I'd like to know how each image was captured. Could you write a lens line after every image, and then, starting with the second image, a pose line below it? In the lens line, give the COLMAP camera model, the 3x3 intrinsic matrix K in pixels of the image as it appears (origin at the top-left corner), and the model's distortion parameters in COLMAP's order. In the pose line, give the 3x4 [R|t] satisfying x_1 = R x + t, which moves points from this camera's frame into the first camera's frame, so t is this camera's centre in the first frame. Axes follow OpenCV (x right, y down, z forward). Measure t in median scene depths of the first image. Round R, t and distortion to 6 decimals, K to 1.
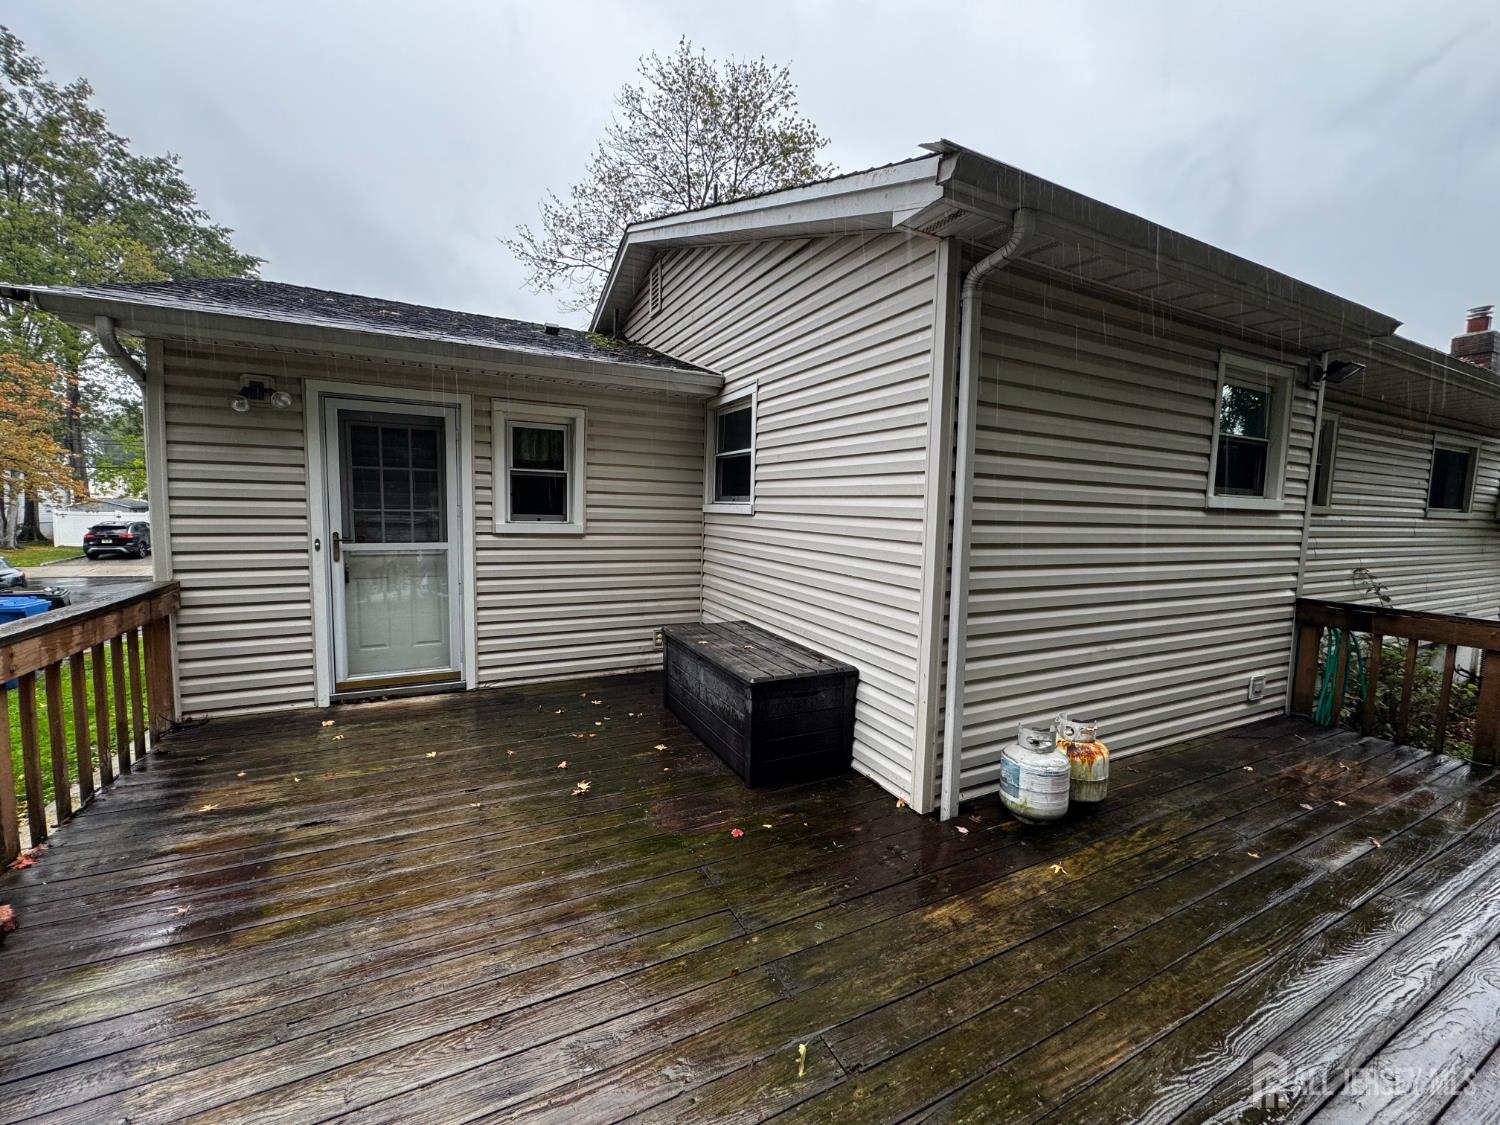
lens RADIAL K [[599.7, 0, 750.0], [0, 599.7, 562.5], [0, 0, 1]] dist [-0.002210, -0.000555]
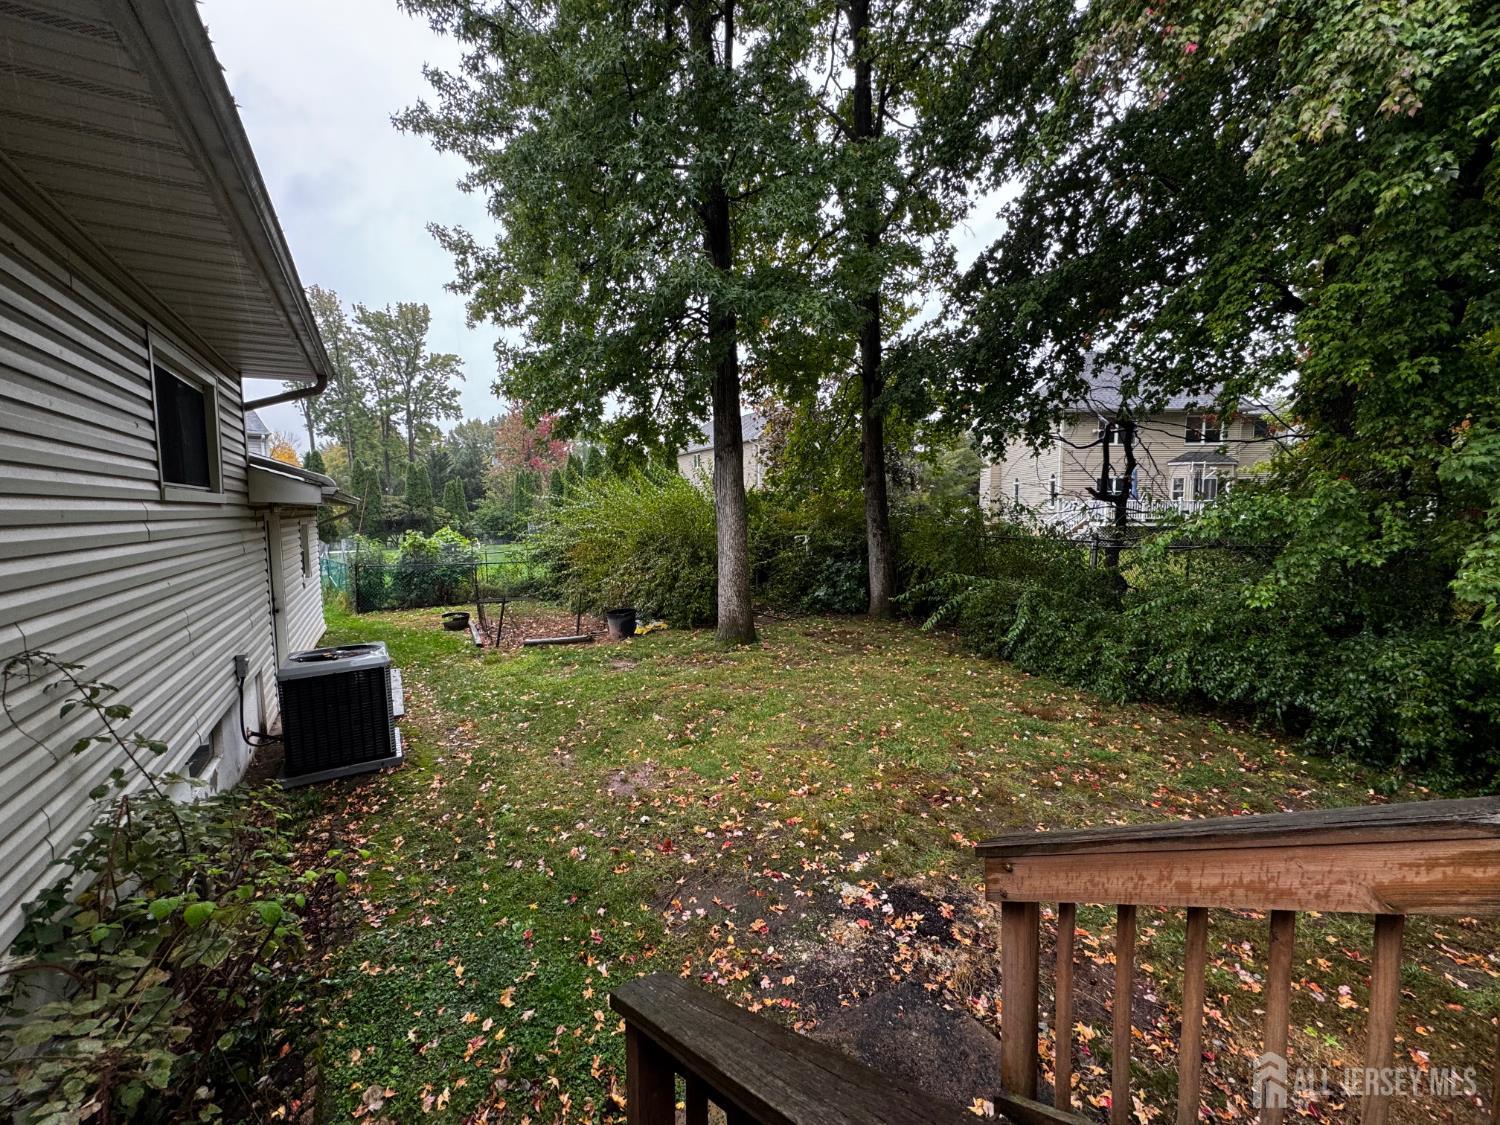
lens RADIAL K [[599.7, 0, 750.0], [0, 599.7, 562.5], [0, 0, 1]] dist [-0.002210, -0.000555]
pose [[-0.073988, -0.112956, 0.990841, 0.603791], [0.096048, 0.988139, 0.119820, -0.037733], [-0.992623, 0.104033, -0.062262, 0.558528]]
